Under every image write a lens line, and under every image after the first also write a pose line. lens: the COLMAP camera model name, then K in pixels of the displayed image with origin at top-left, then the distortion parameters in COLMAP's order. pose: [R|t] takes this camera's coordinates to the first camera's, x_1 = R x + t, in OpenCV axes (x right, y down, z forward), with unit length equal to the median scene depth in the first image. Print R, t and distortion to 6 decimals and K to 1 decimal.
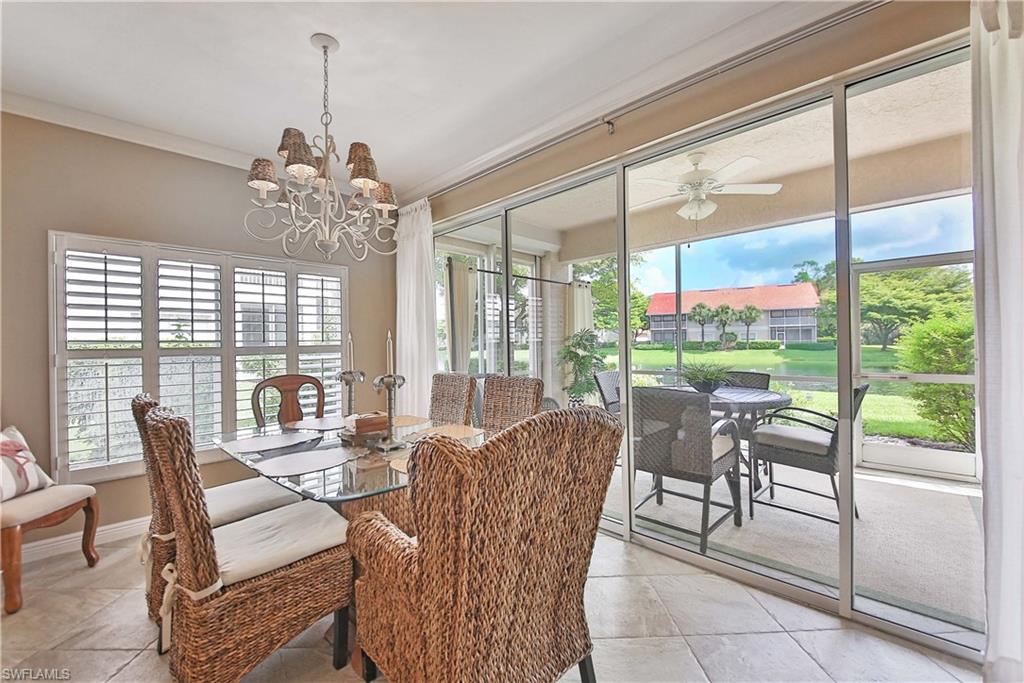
lens RADIAL K [[408.9, 0, 516.4], [0, 408.9, 342.9], [0, 0, 1]] dist [0.014663, -0.015894]
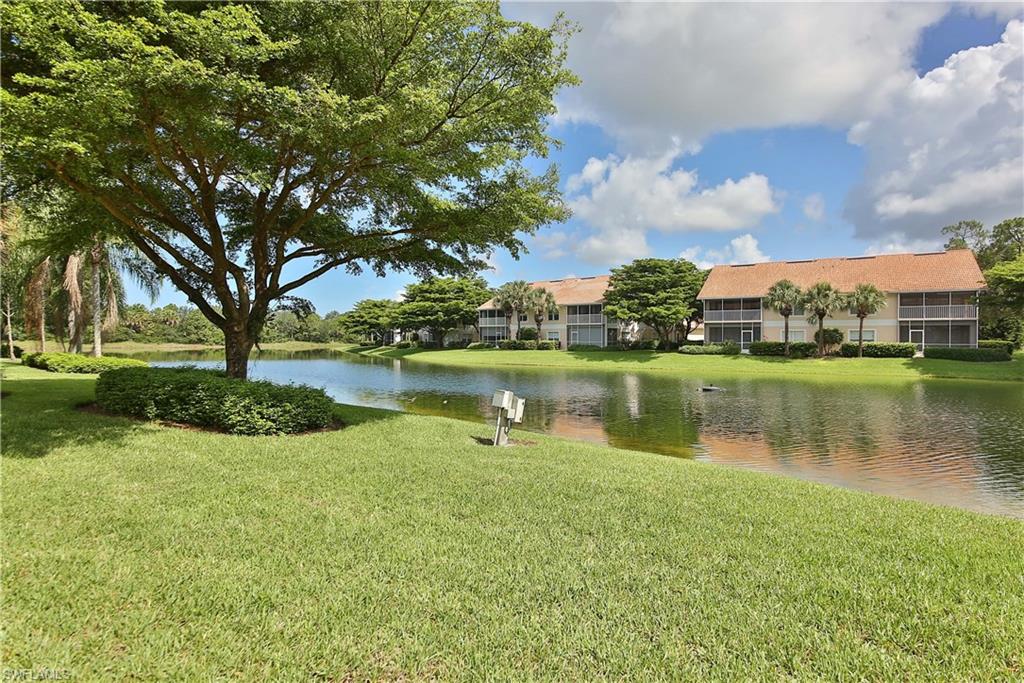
lens RADIAL K [[578.0, 0, 507.7], [0, 578.0, 343.3], [0, 0, 1]] dist [0.038059, -0.032070]
pose [[0.998825, 0.020701, -0.043815, 1.503809], [-0.020410, 0.999767, 0.007060, -0.001281], [0.043951, -0.006157, 0.999015, 2.120037]]
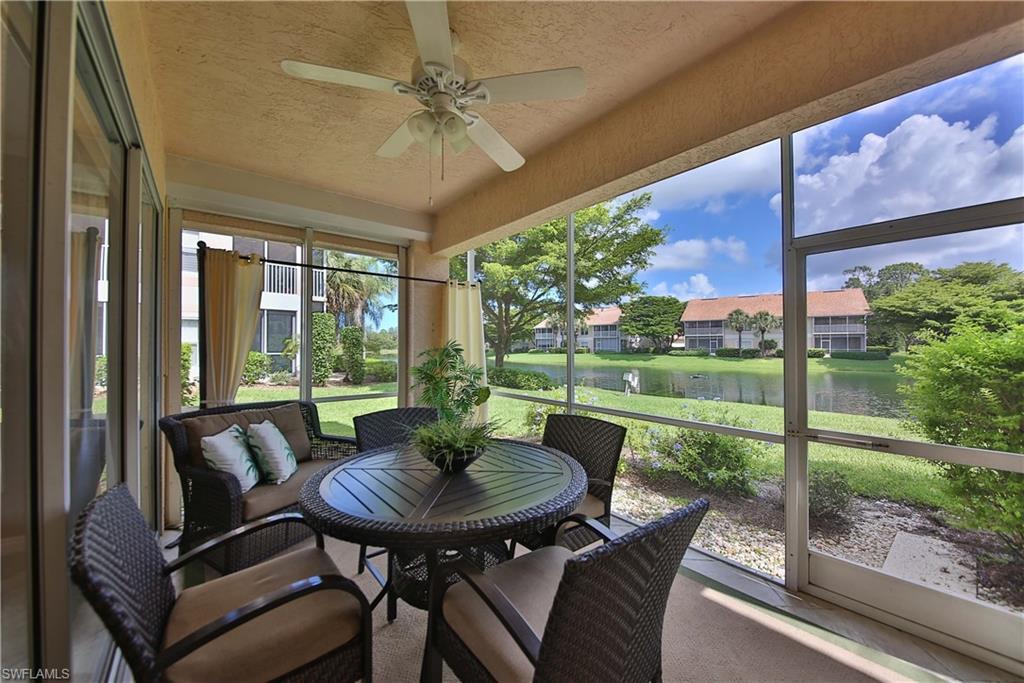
lens RADIAL K [[382.9, 0, 500.6], [0, 382.9, 342.5], [0, 0, 1]] dist [-0.024642, -0.000121]
pose [[0.988652, 0.014095, -0.149562, 0.545203], [-0.015518, 0.999845, -0.008350, -0.036426], [0.149421, 0.010577, 0.988717, 0.463122]]
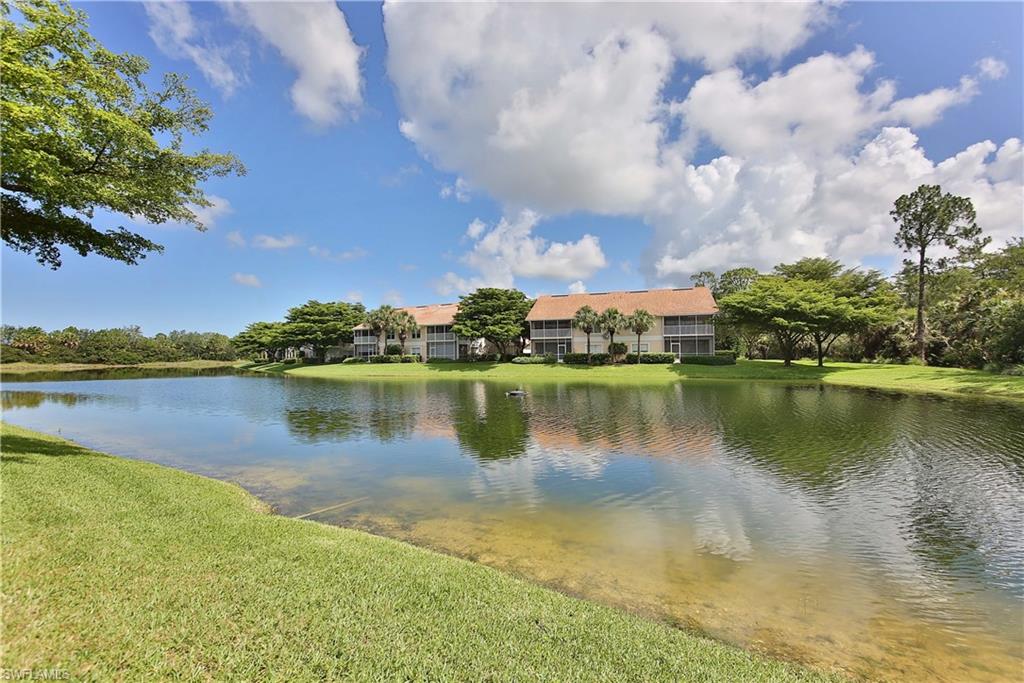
lens RADIAL K [[439.4, 0, 512.0], [0, 439.4, 341.5], [0, 0, 1]] dist [0.029038, -0.021890]
pose [[0.979049, 0.014088, 0.203138, 2.694652], [-0.007278, 0.999387, -0.034230, 0.064308], [-0.203496, 0.032035, 0.978552, 3.771449]]
